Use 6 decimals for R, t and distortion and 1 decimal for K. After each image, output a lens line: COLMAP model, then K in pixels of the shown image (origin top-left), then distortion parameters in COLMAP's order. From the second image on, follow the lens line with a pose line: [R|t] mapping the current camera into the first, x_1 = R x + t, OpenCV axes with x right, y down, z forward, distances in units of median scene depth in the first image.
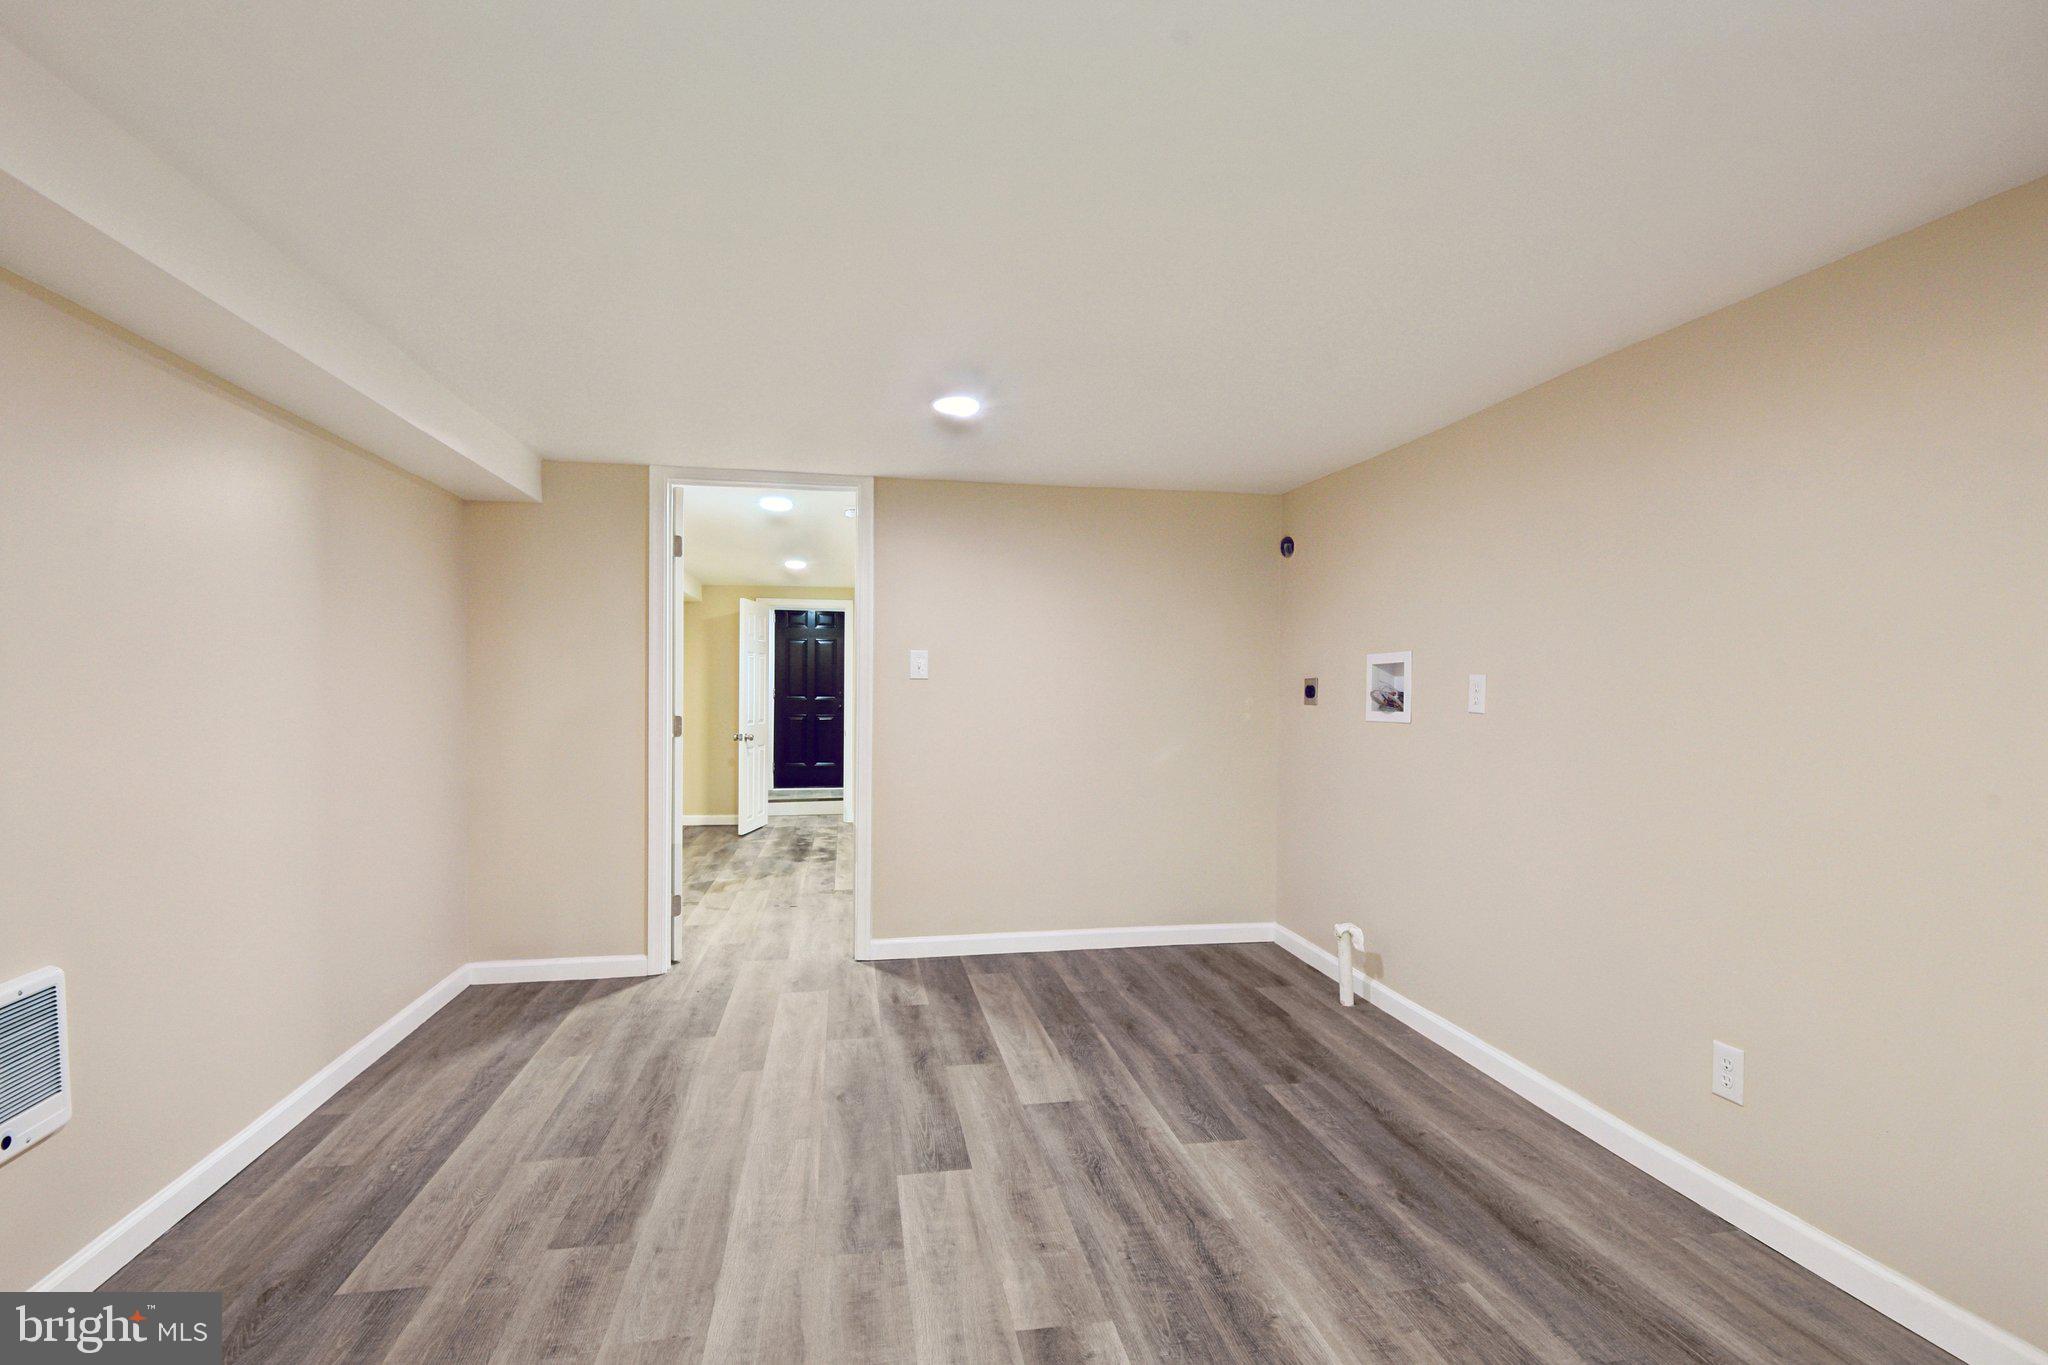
lens RADIAL K [[971.0, 0, 1026.9], [0, 971.0, 684.1], [0, 0, 1]] dist [0.025036, -0.019271]
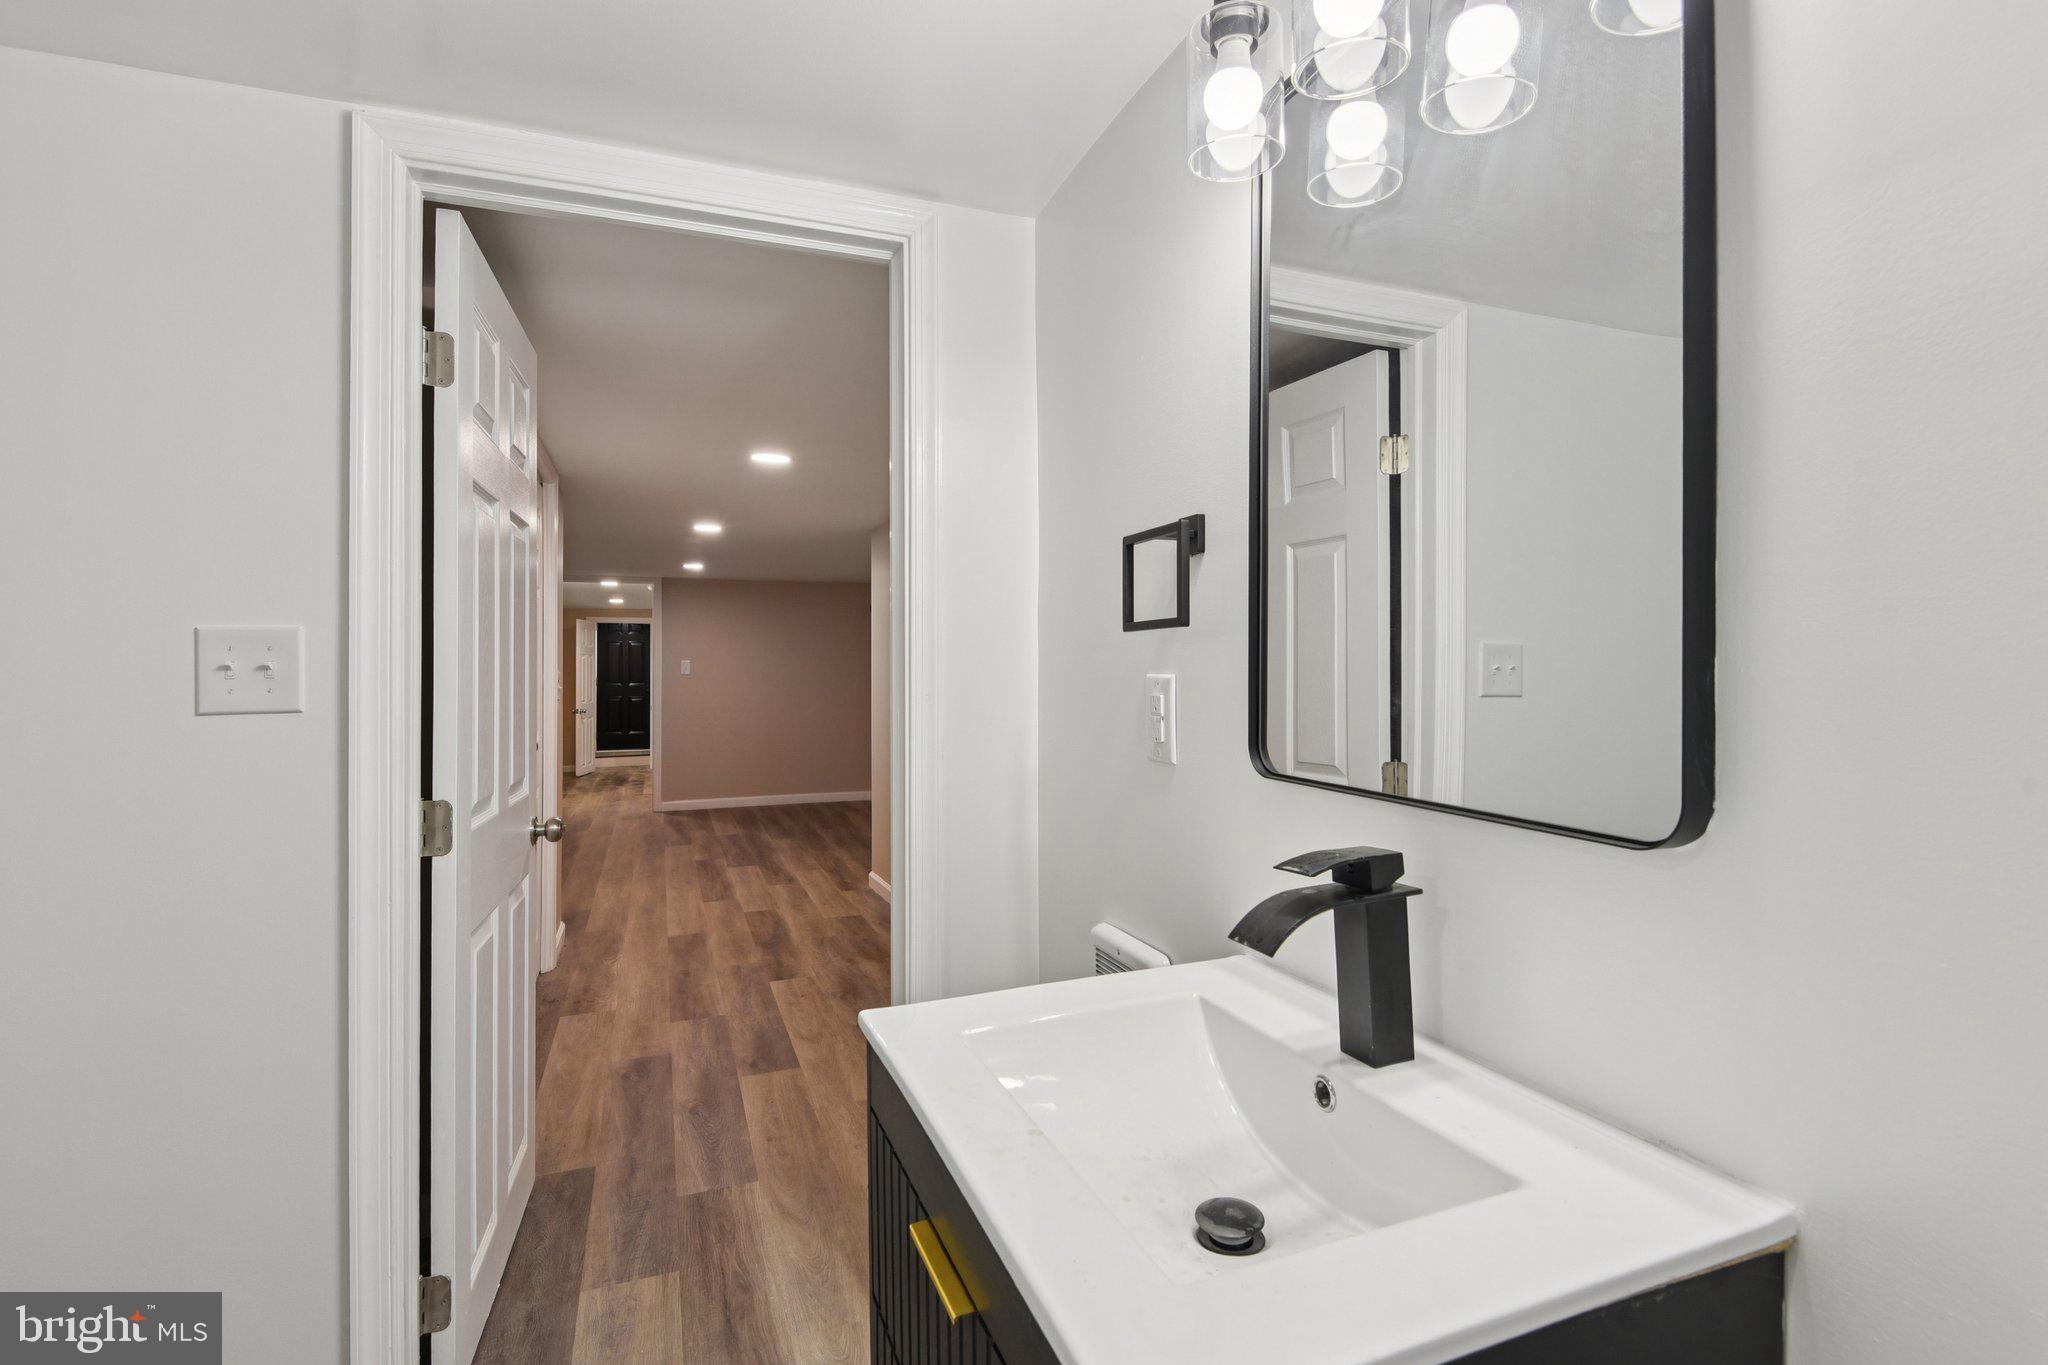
lens RADIAL K [[971.0, 0, 1026.9], [0, 971.0, 684.1], [0, 0, 1]] dist [0.025036, -0.019271]
pose [[0.984326, -0.005352, 0.176275, 0.231805], [0.002777, 0.999886, 0.014848, -0.014113], [-0.176335, -0.014126, 0.984229, -1.126483]]
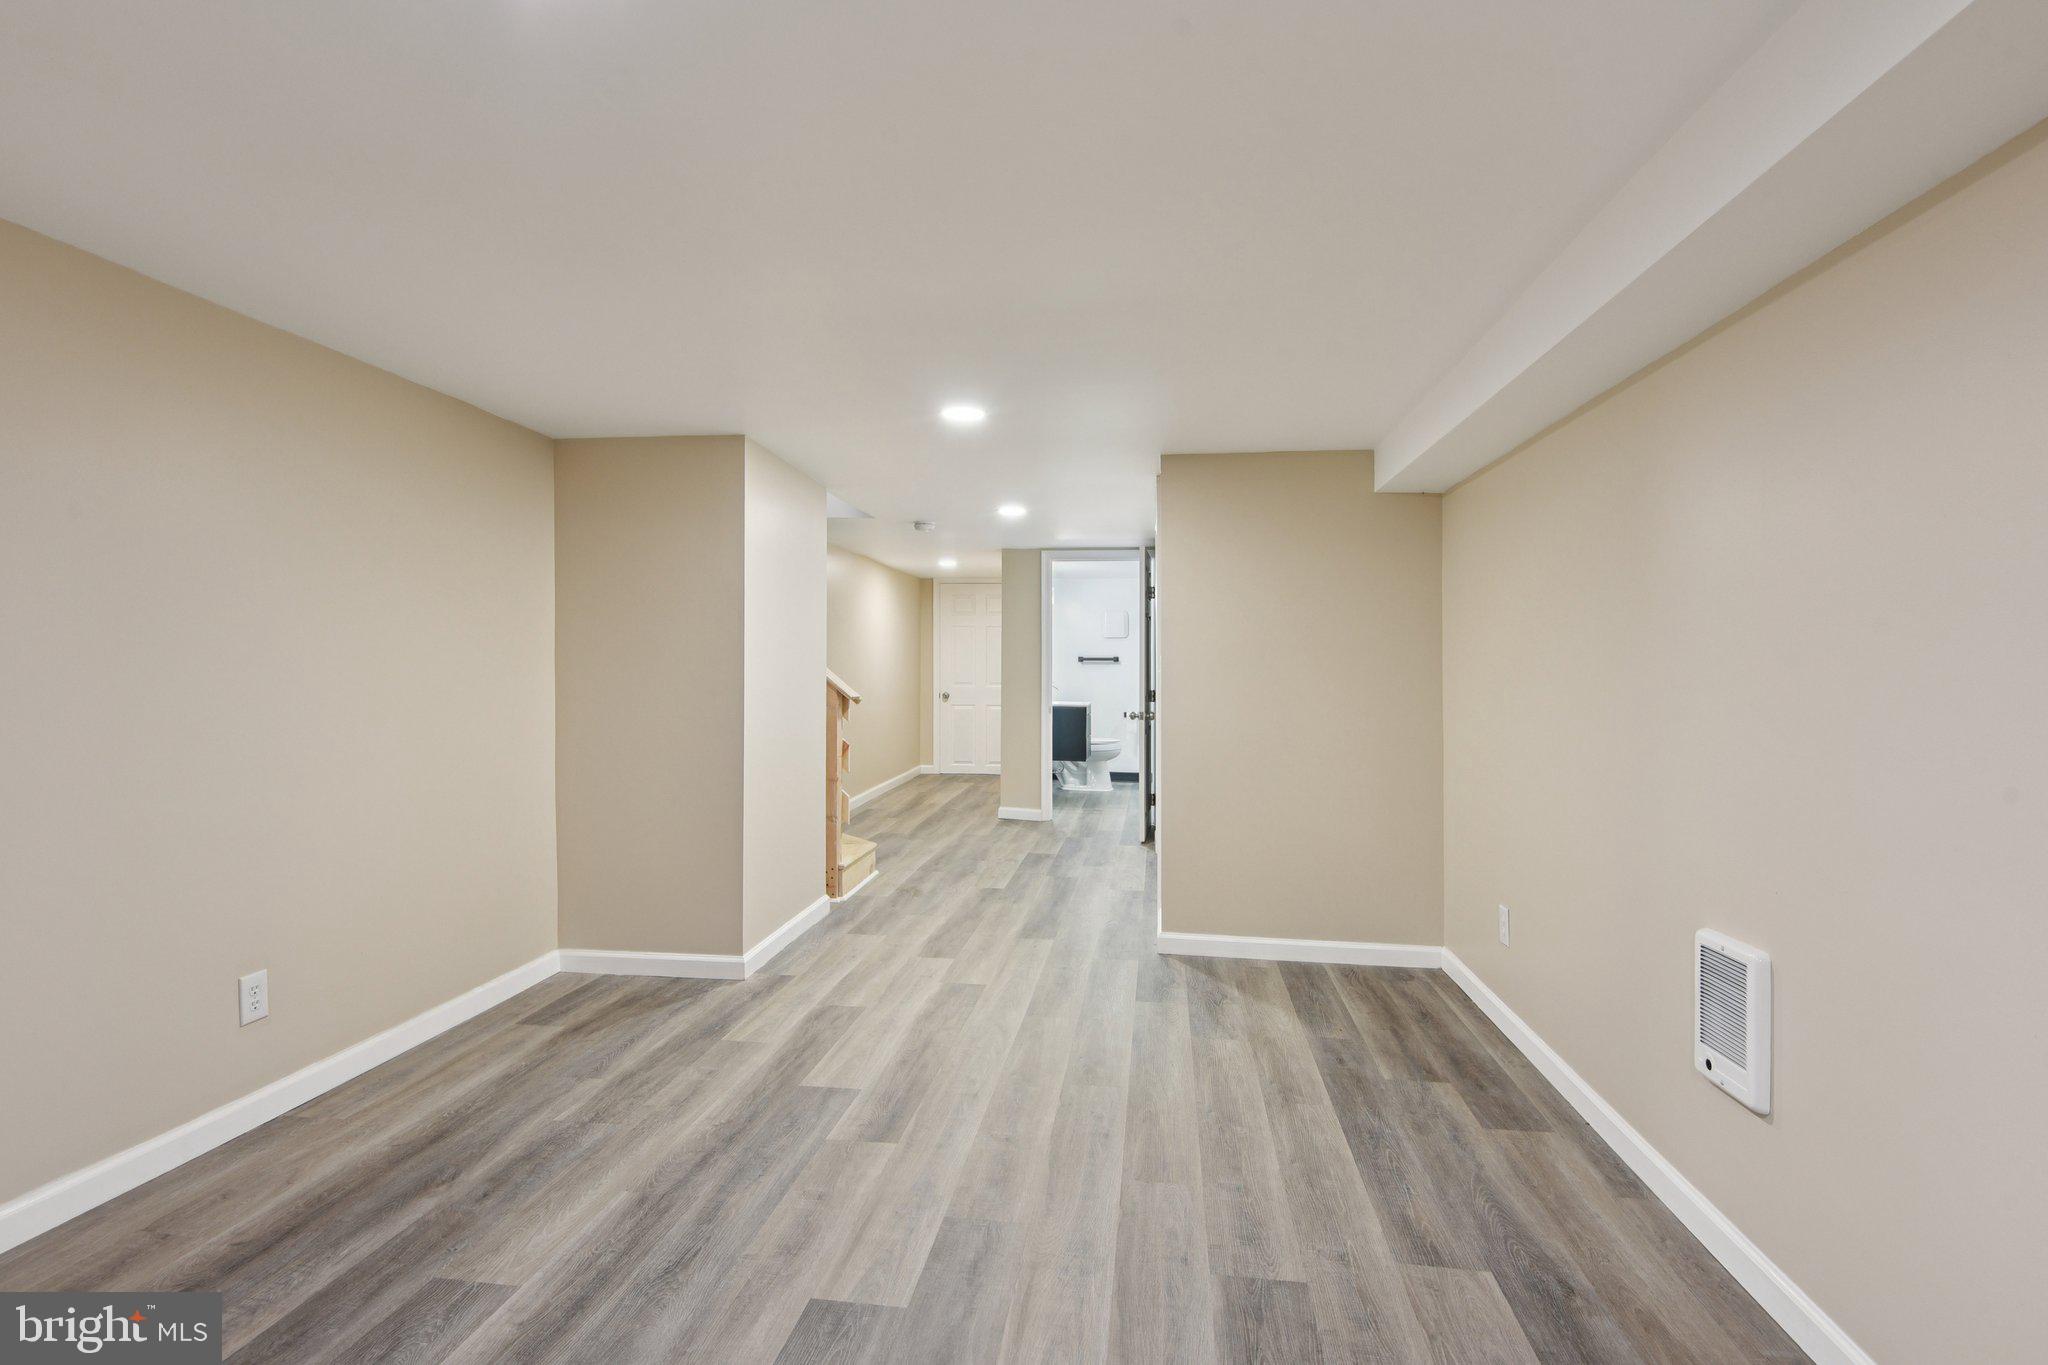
lens RADIAL K [[924.2, 0, 1027.4], [0, 924.2, 666.6], [0, 0, 1]] dist [-0.040002, -0.000673]
pose [[-0.947254, -0.007621, 0.320394, -0.243670], [-0.009339, 0.999949, -0.003825, 0.004617], [-0.320348, -0.006615, -0.947277, 0.901700]]
